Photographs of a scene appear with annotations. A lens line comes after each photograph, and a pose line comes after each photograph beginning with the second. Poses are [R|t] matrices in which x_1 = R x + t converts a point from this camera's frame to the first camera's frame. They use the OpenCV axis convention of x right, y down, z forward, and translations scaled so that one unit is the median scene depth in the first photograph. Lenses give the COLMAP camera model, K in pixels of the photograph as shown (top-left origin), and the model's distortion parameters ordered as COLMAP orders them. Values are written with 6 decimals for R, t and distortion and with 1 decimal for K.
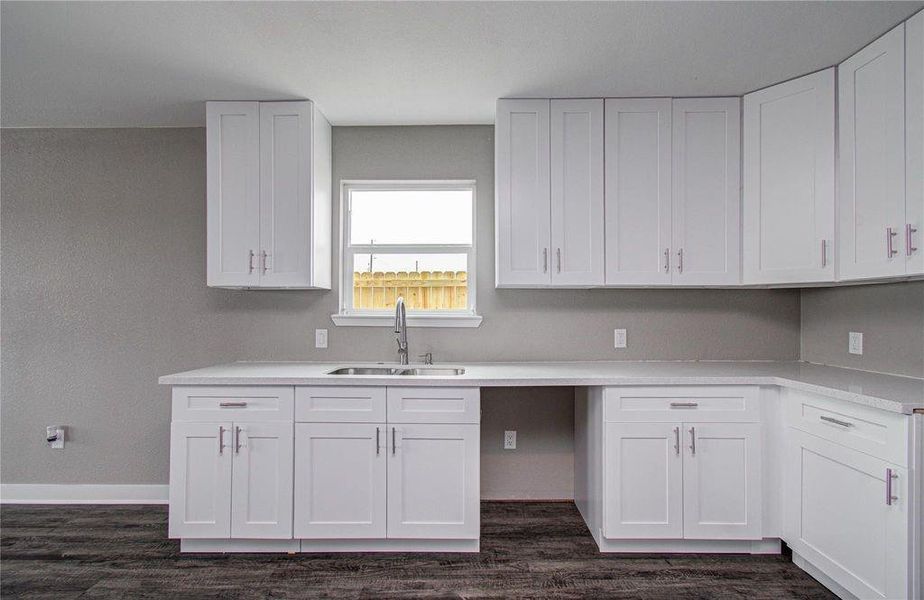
lens RADIAL K [[394.3, 0, 464.4], [0, 394.3, 312.8], [0, 0, 1]] dist [0.003159, 0.000445]
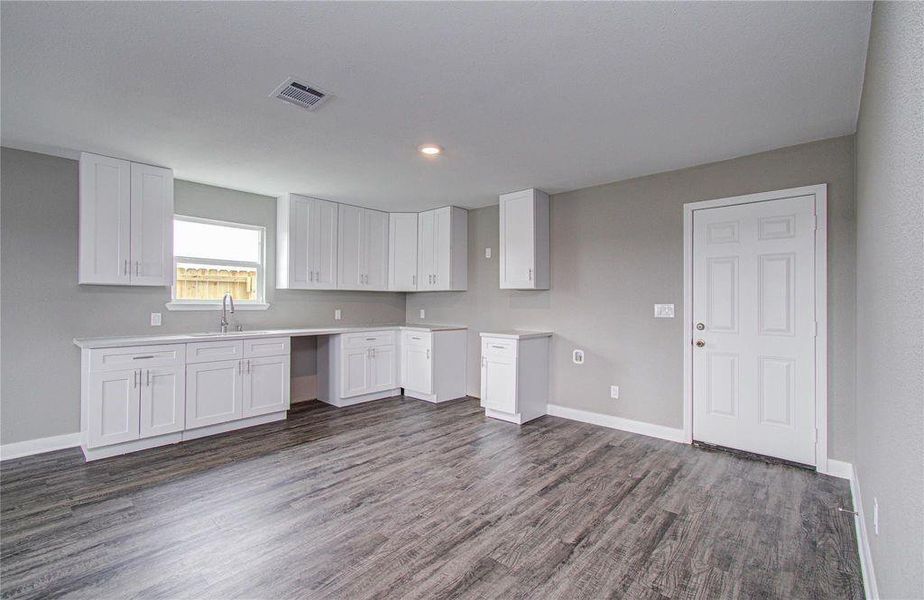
lens RADIAL K [[398.2, 0, 464.6], [0, 398.2, 298.5], [0, 0, 1]] dist [-0.003833, -0.000076]
pose [[0.668487, 0.008306, 0.743677, -0.776045], [-0.000808, 0.999945, -0.010441, 0.001755], [-0.743723, 0.006379, 0.668457, -0.945479]]
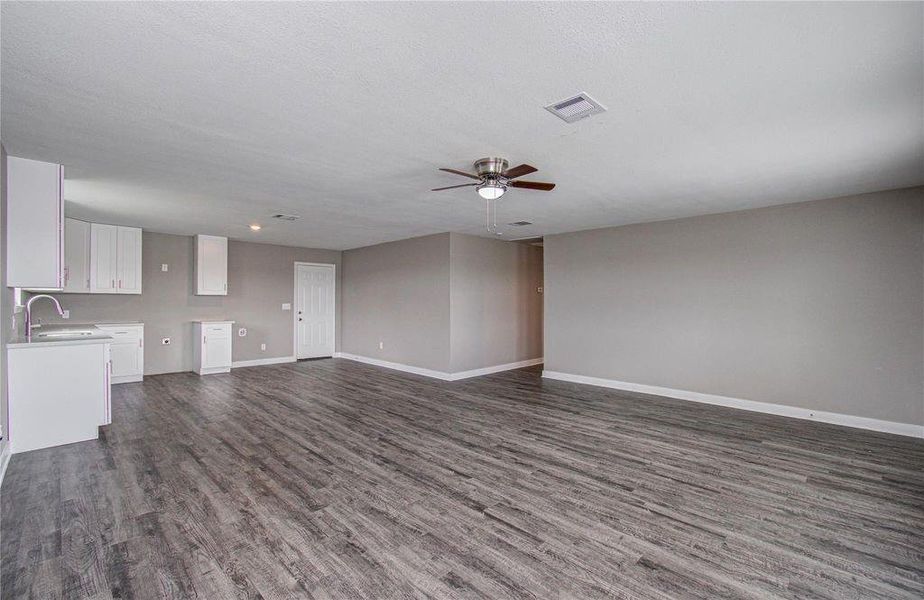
lens RADIAL K [[402.0, 0, 459.3], [0, 402.0, 302.0], [0, 0, 1]] dist [-0.001299, 0.000277]
pose [[-0.705374, 0.000973, 0.708835, -2.772512], [0.000449, 0.999999, -0.000925, -0.004140], [-0.708835, -0.000334, -0.705374, 0.994867]]
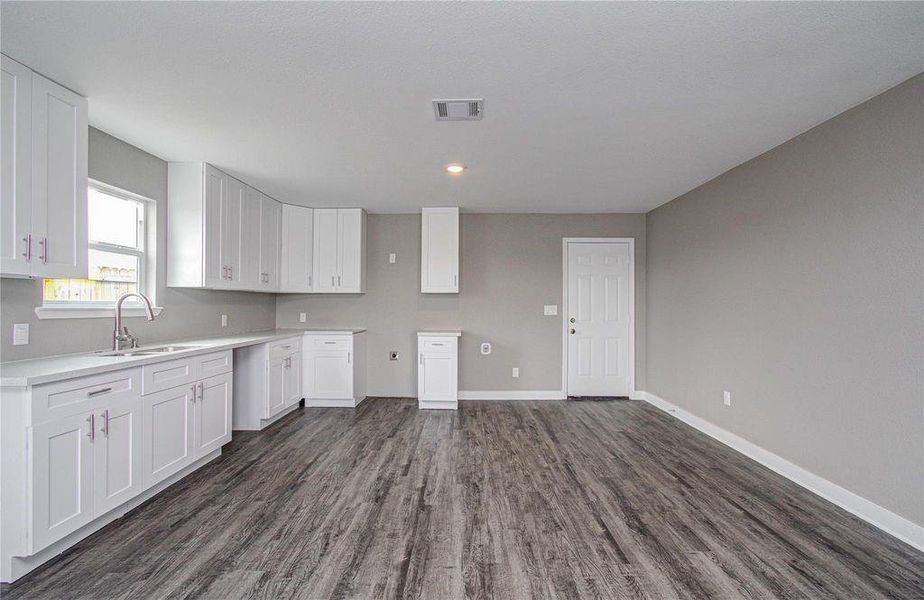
lens RADIAL K [[402.0, 0, 459.3], [0, 402.0, 302.0], [0, 0, 1]] dist [-0.001299, 0.000277]
pose [[0.019567, 0.007159, 0.999783, -1.381693], [0.002306, 0.999971, -0.007205, 0.001678], [-0.999806, 0.002446, 0.019550, 0.004327]]
